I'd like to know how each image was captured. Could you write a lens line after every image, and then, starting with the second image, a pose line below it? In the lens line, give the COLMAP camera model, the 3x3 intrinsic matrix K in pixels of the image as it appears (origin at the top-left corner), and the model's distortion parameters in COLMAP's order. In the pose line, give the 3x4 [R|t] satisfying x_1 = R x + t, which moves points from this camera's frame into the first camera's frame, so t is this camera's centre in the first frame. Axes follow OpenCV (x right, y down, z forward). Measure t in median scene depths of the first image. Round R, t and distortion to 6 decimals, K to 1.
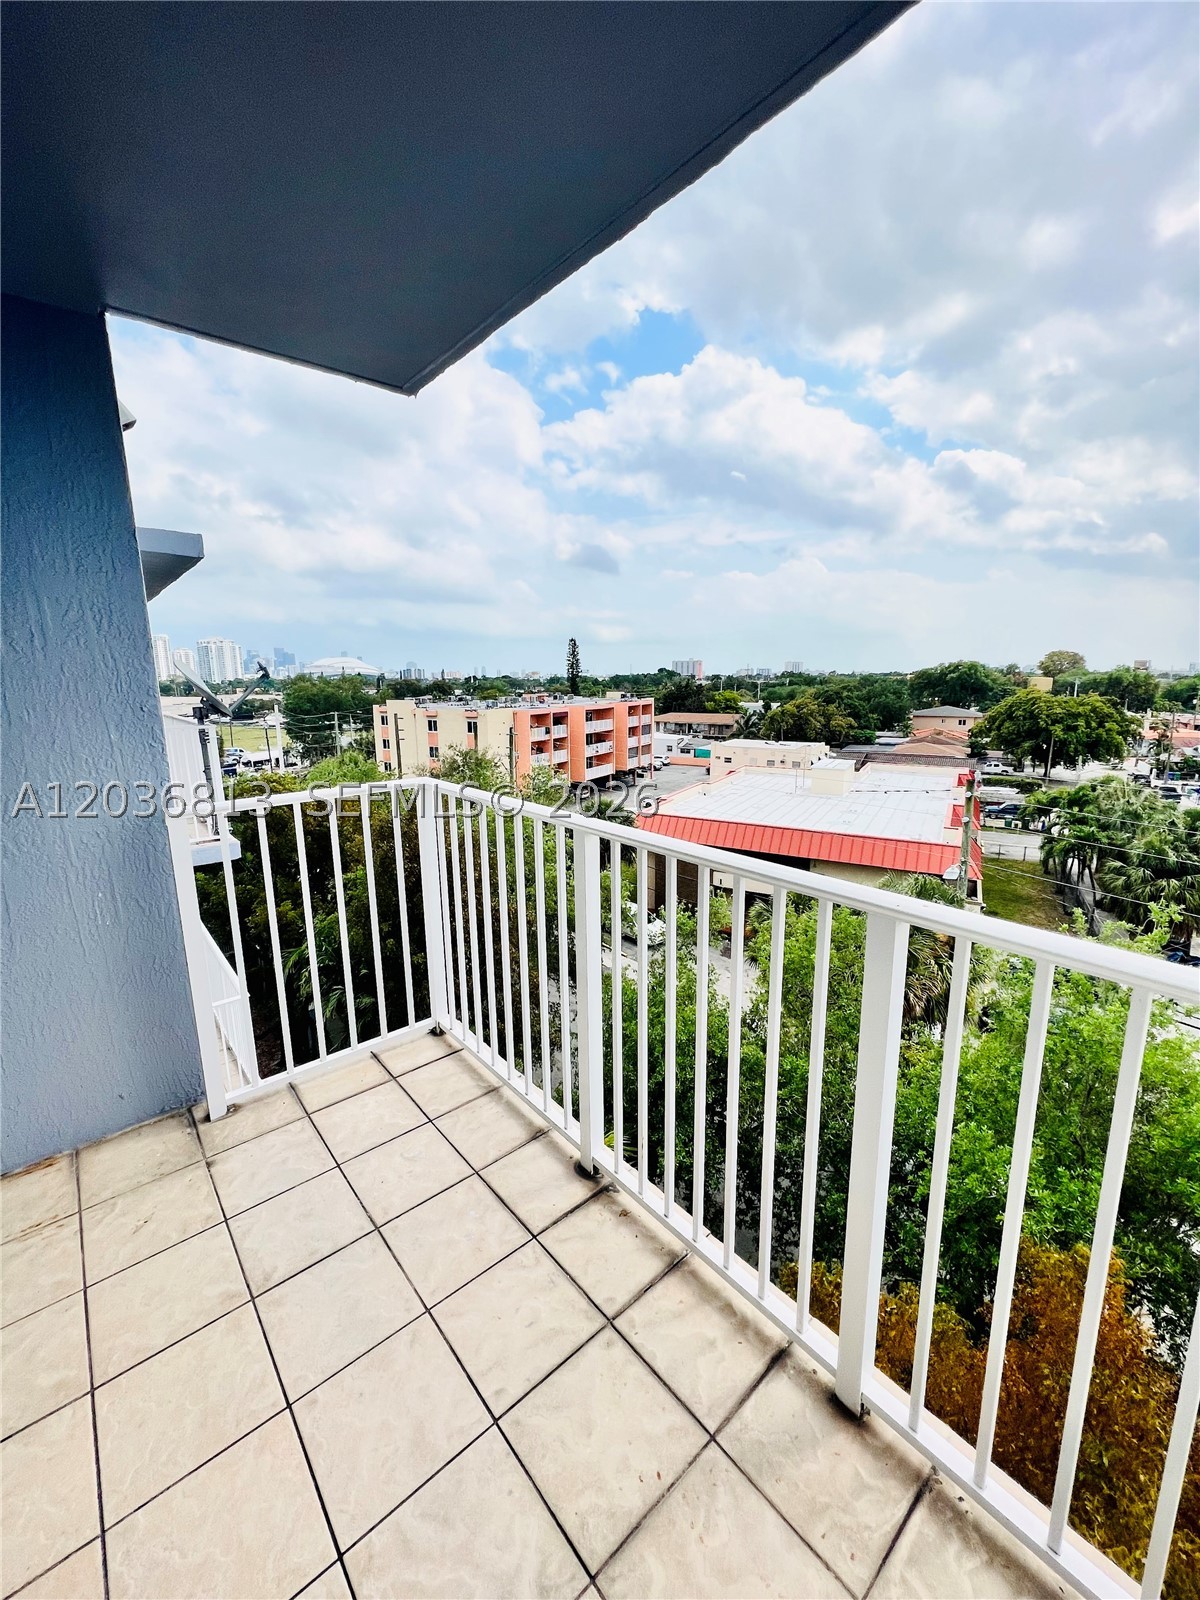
lens RADIAL K [[641.4, 0, 600.0], [0, 641.4, 800.0], [0, 0, 1]] dist [-0.000269, -0.000101]
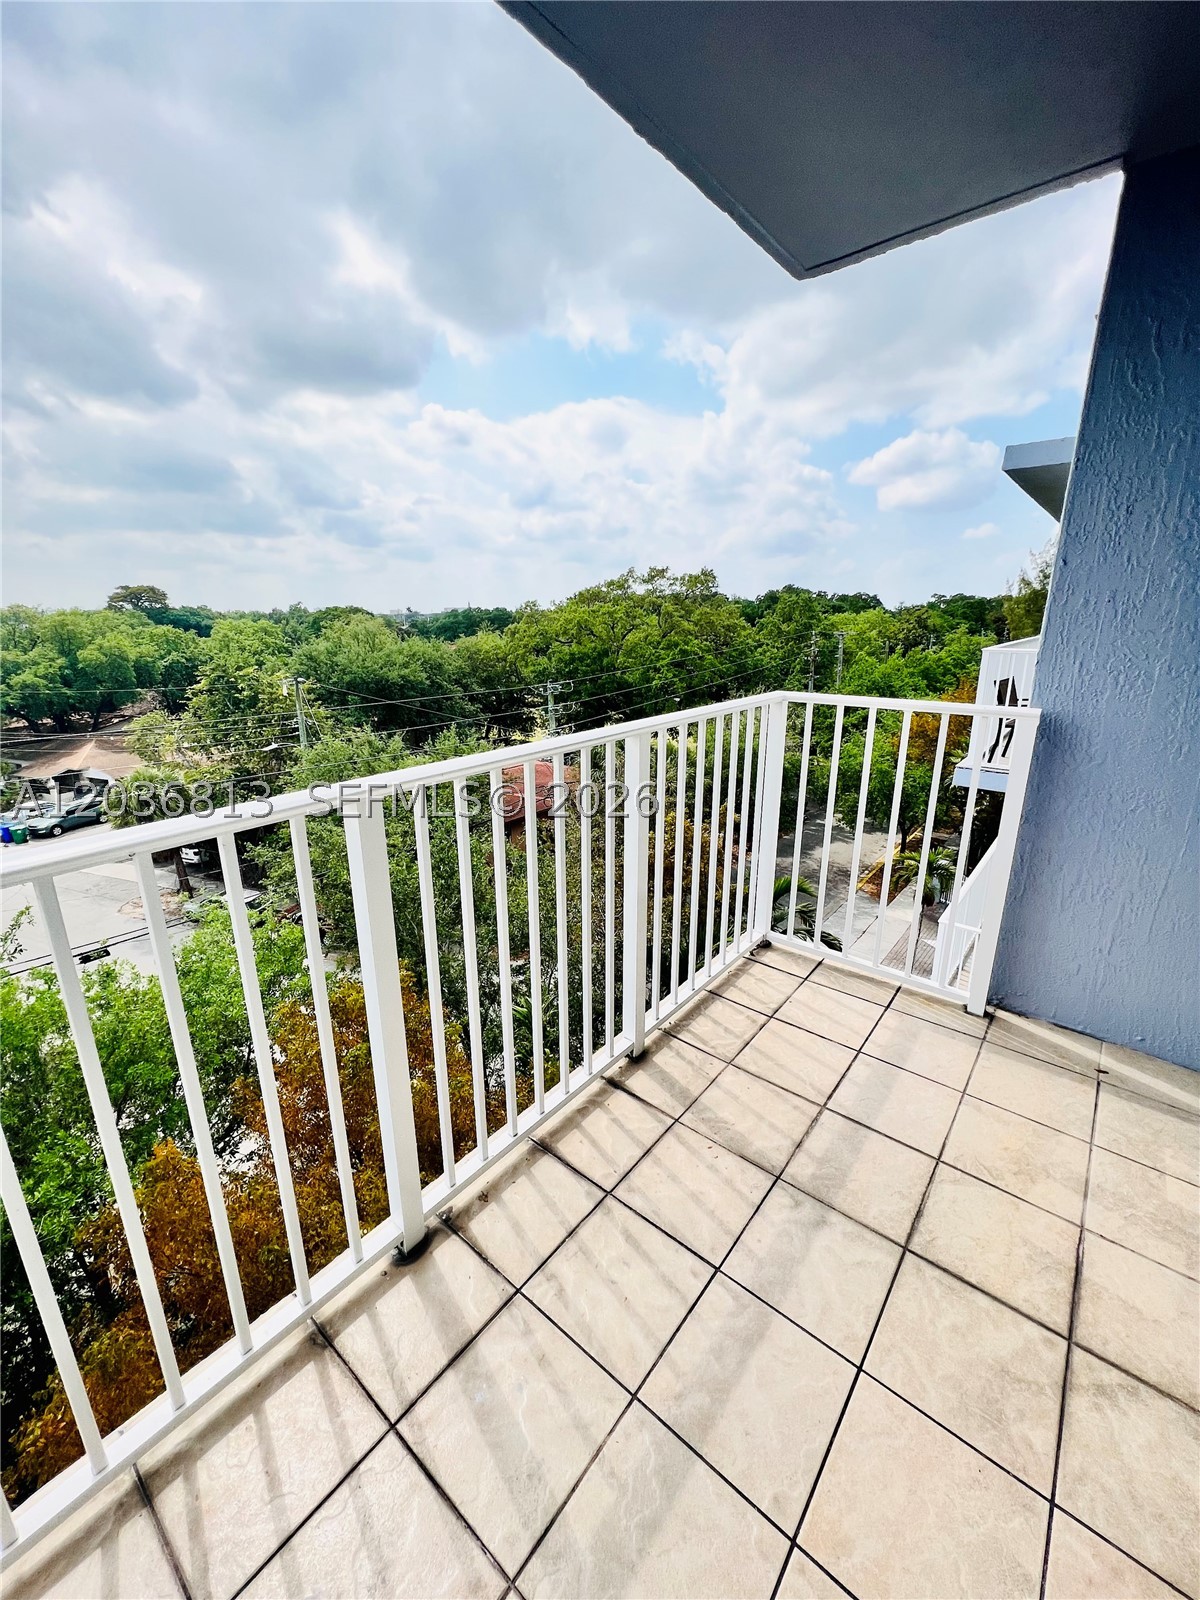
lens RADIAL K [[641.4, 0, 600.0], [0, 641.4, 800.0], [0, 0, 1]] dist [-0.000269, -0.000101]
pose [[-0.171931, -0.281247, 0.944108, -0.775564], [0.174190, 0.934598, 0.310136, -0.139094], [-0.969586, 0.217776, -0.111696, 0.938158]]
